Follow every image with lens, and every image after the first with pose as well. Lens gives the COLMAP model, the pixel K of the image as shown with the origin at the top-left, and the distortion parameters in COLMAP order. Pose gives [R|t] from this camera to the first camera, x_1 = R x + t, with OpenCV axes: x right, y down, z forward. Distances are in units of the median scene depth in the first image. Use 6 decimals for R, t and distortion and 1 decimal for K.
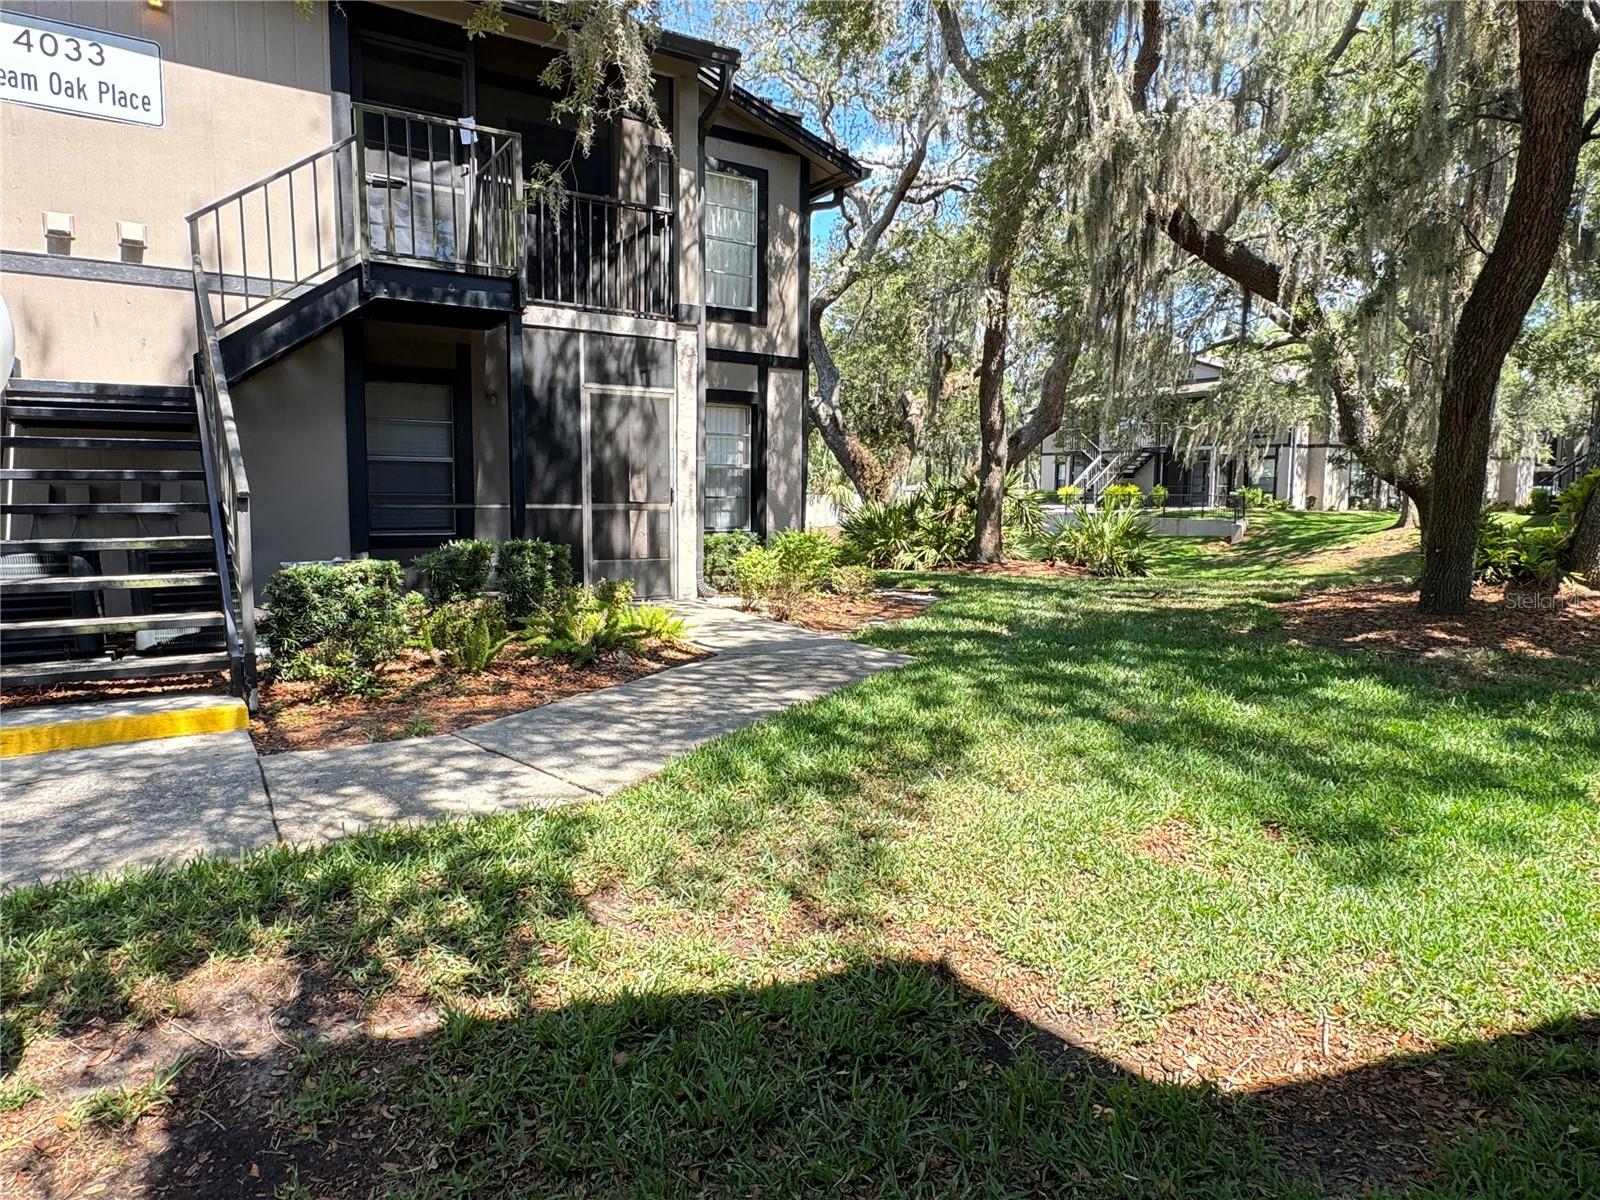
lens RADIAL K [[1019.0, 0, 800.0], [0, 1019.0, 600.3], [0, 0, 1]] dist [0.002459, 0.000048]
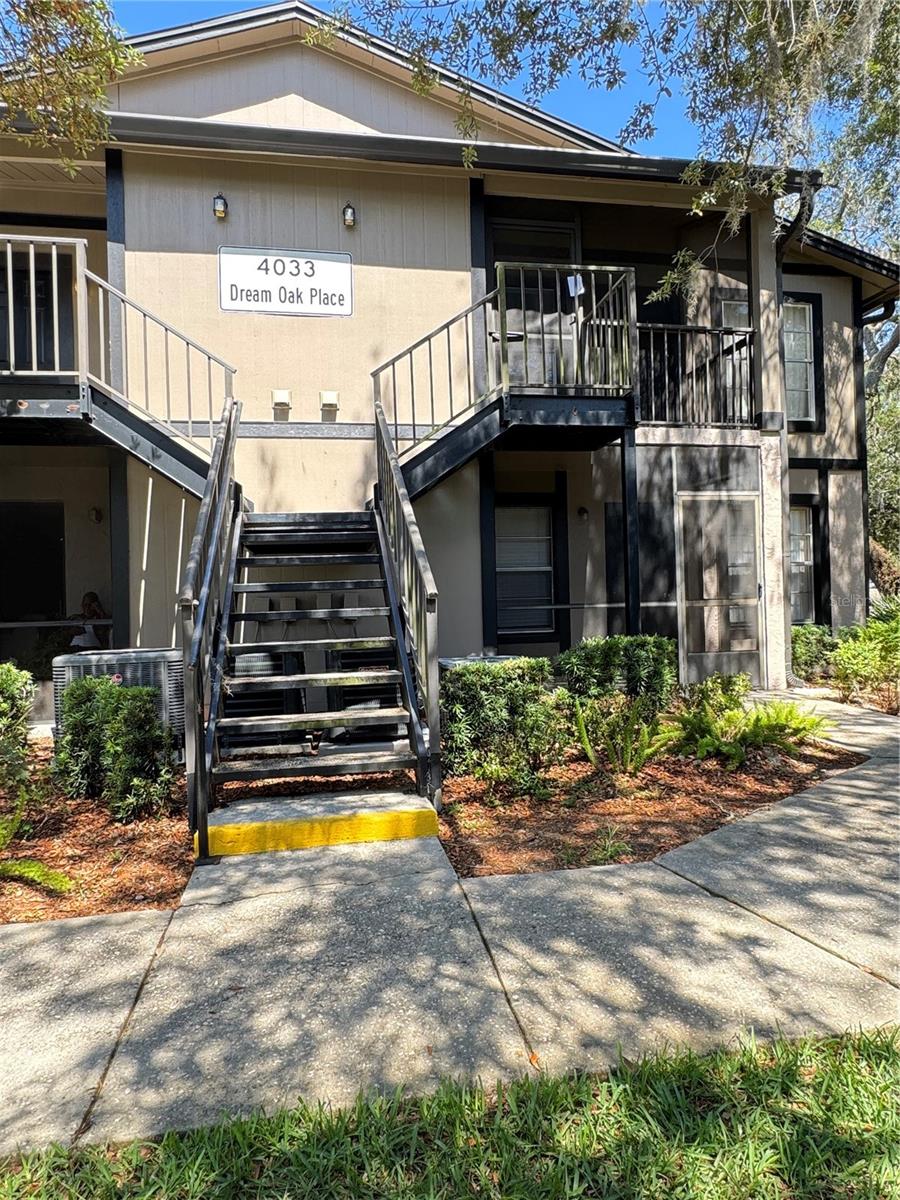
lens RADIAL K [[768.2, 0, 452.8], [0, 768.2, 598.6], [0, 0, 1]] dist [-0.003916, 0.002820]
pose [[0.924424, -0.036533, -0.379613, -0.126865], [-0.003839, 0.994459, -0.105053, -0.010924], [0.381348, 0.098571, 0.919161, 0.163497]]
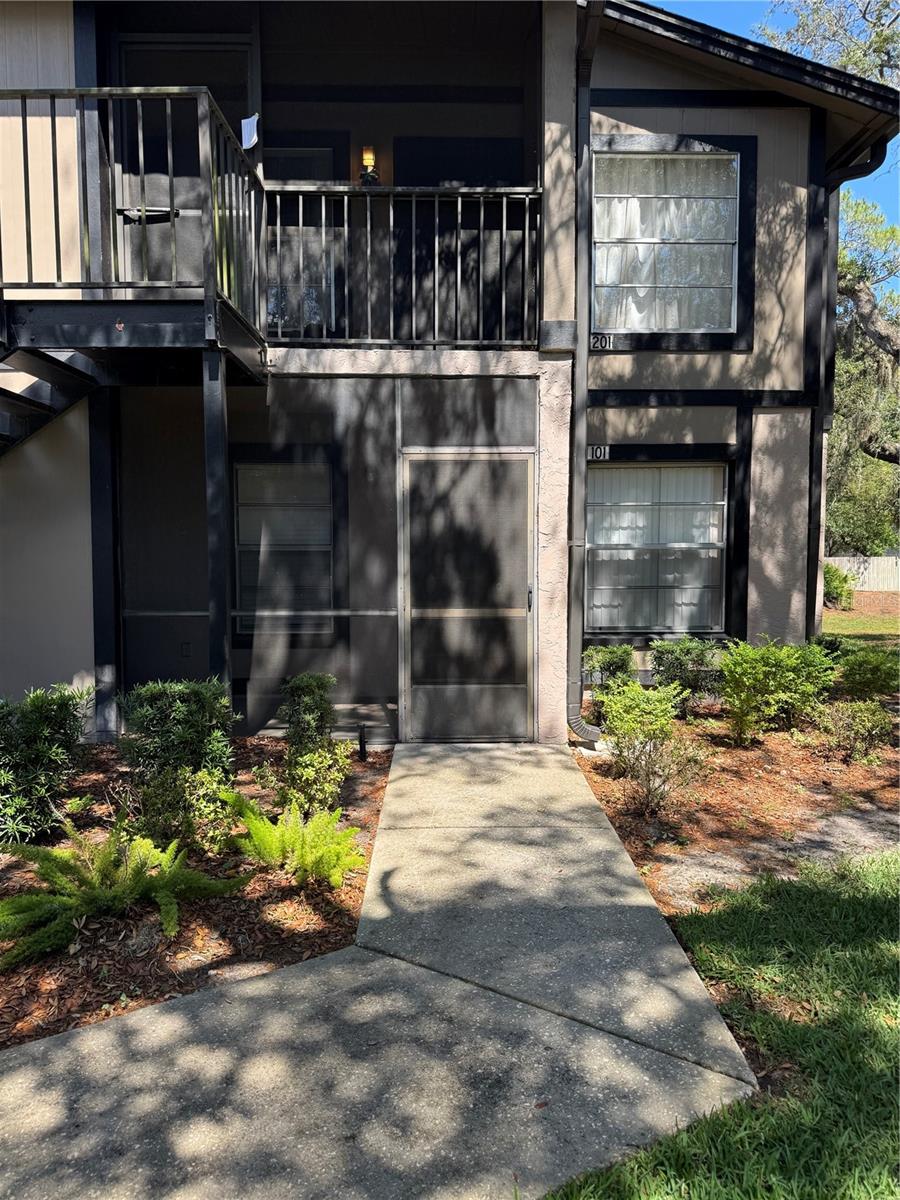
lens RADIAL K [[852.3, 0, 449.9], [0, 852.3, 598.7], [0, 0, 1]] dist [0.089048, -0.109299]
pose [[0.851498, 0.013937, -0.524172, 0.144662], [-0.040861, 0.998371, -0.039831, -0.081114], [0.522763, 0.055334, 0.850680, 0.505177]]
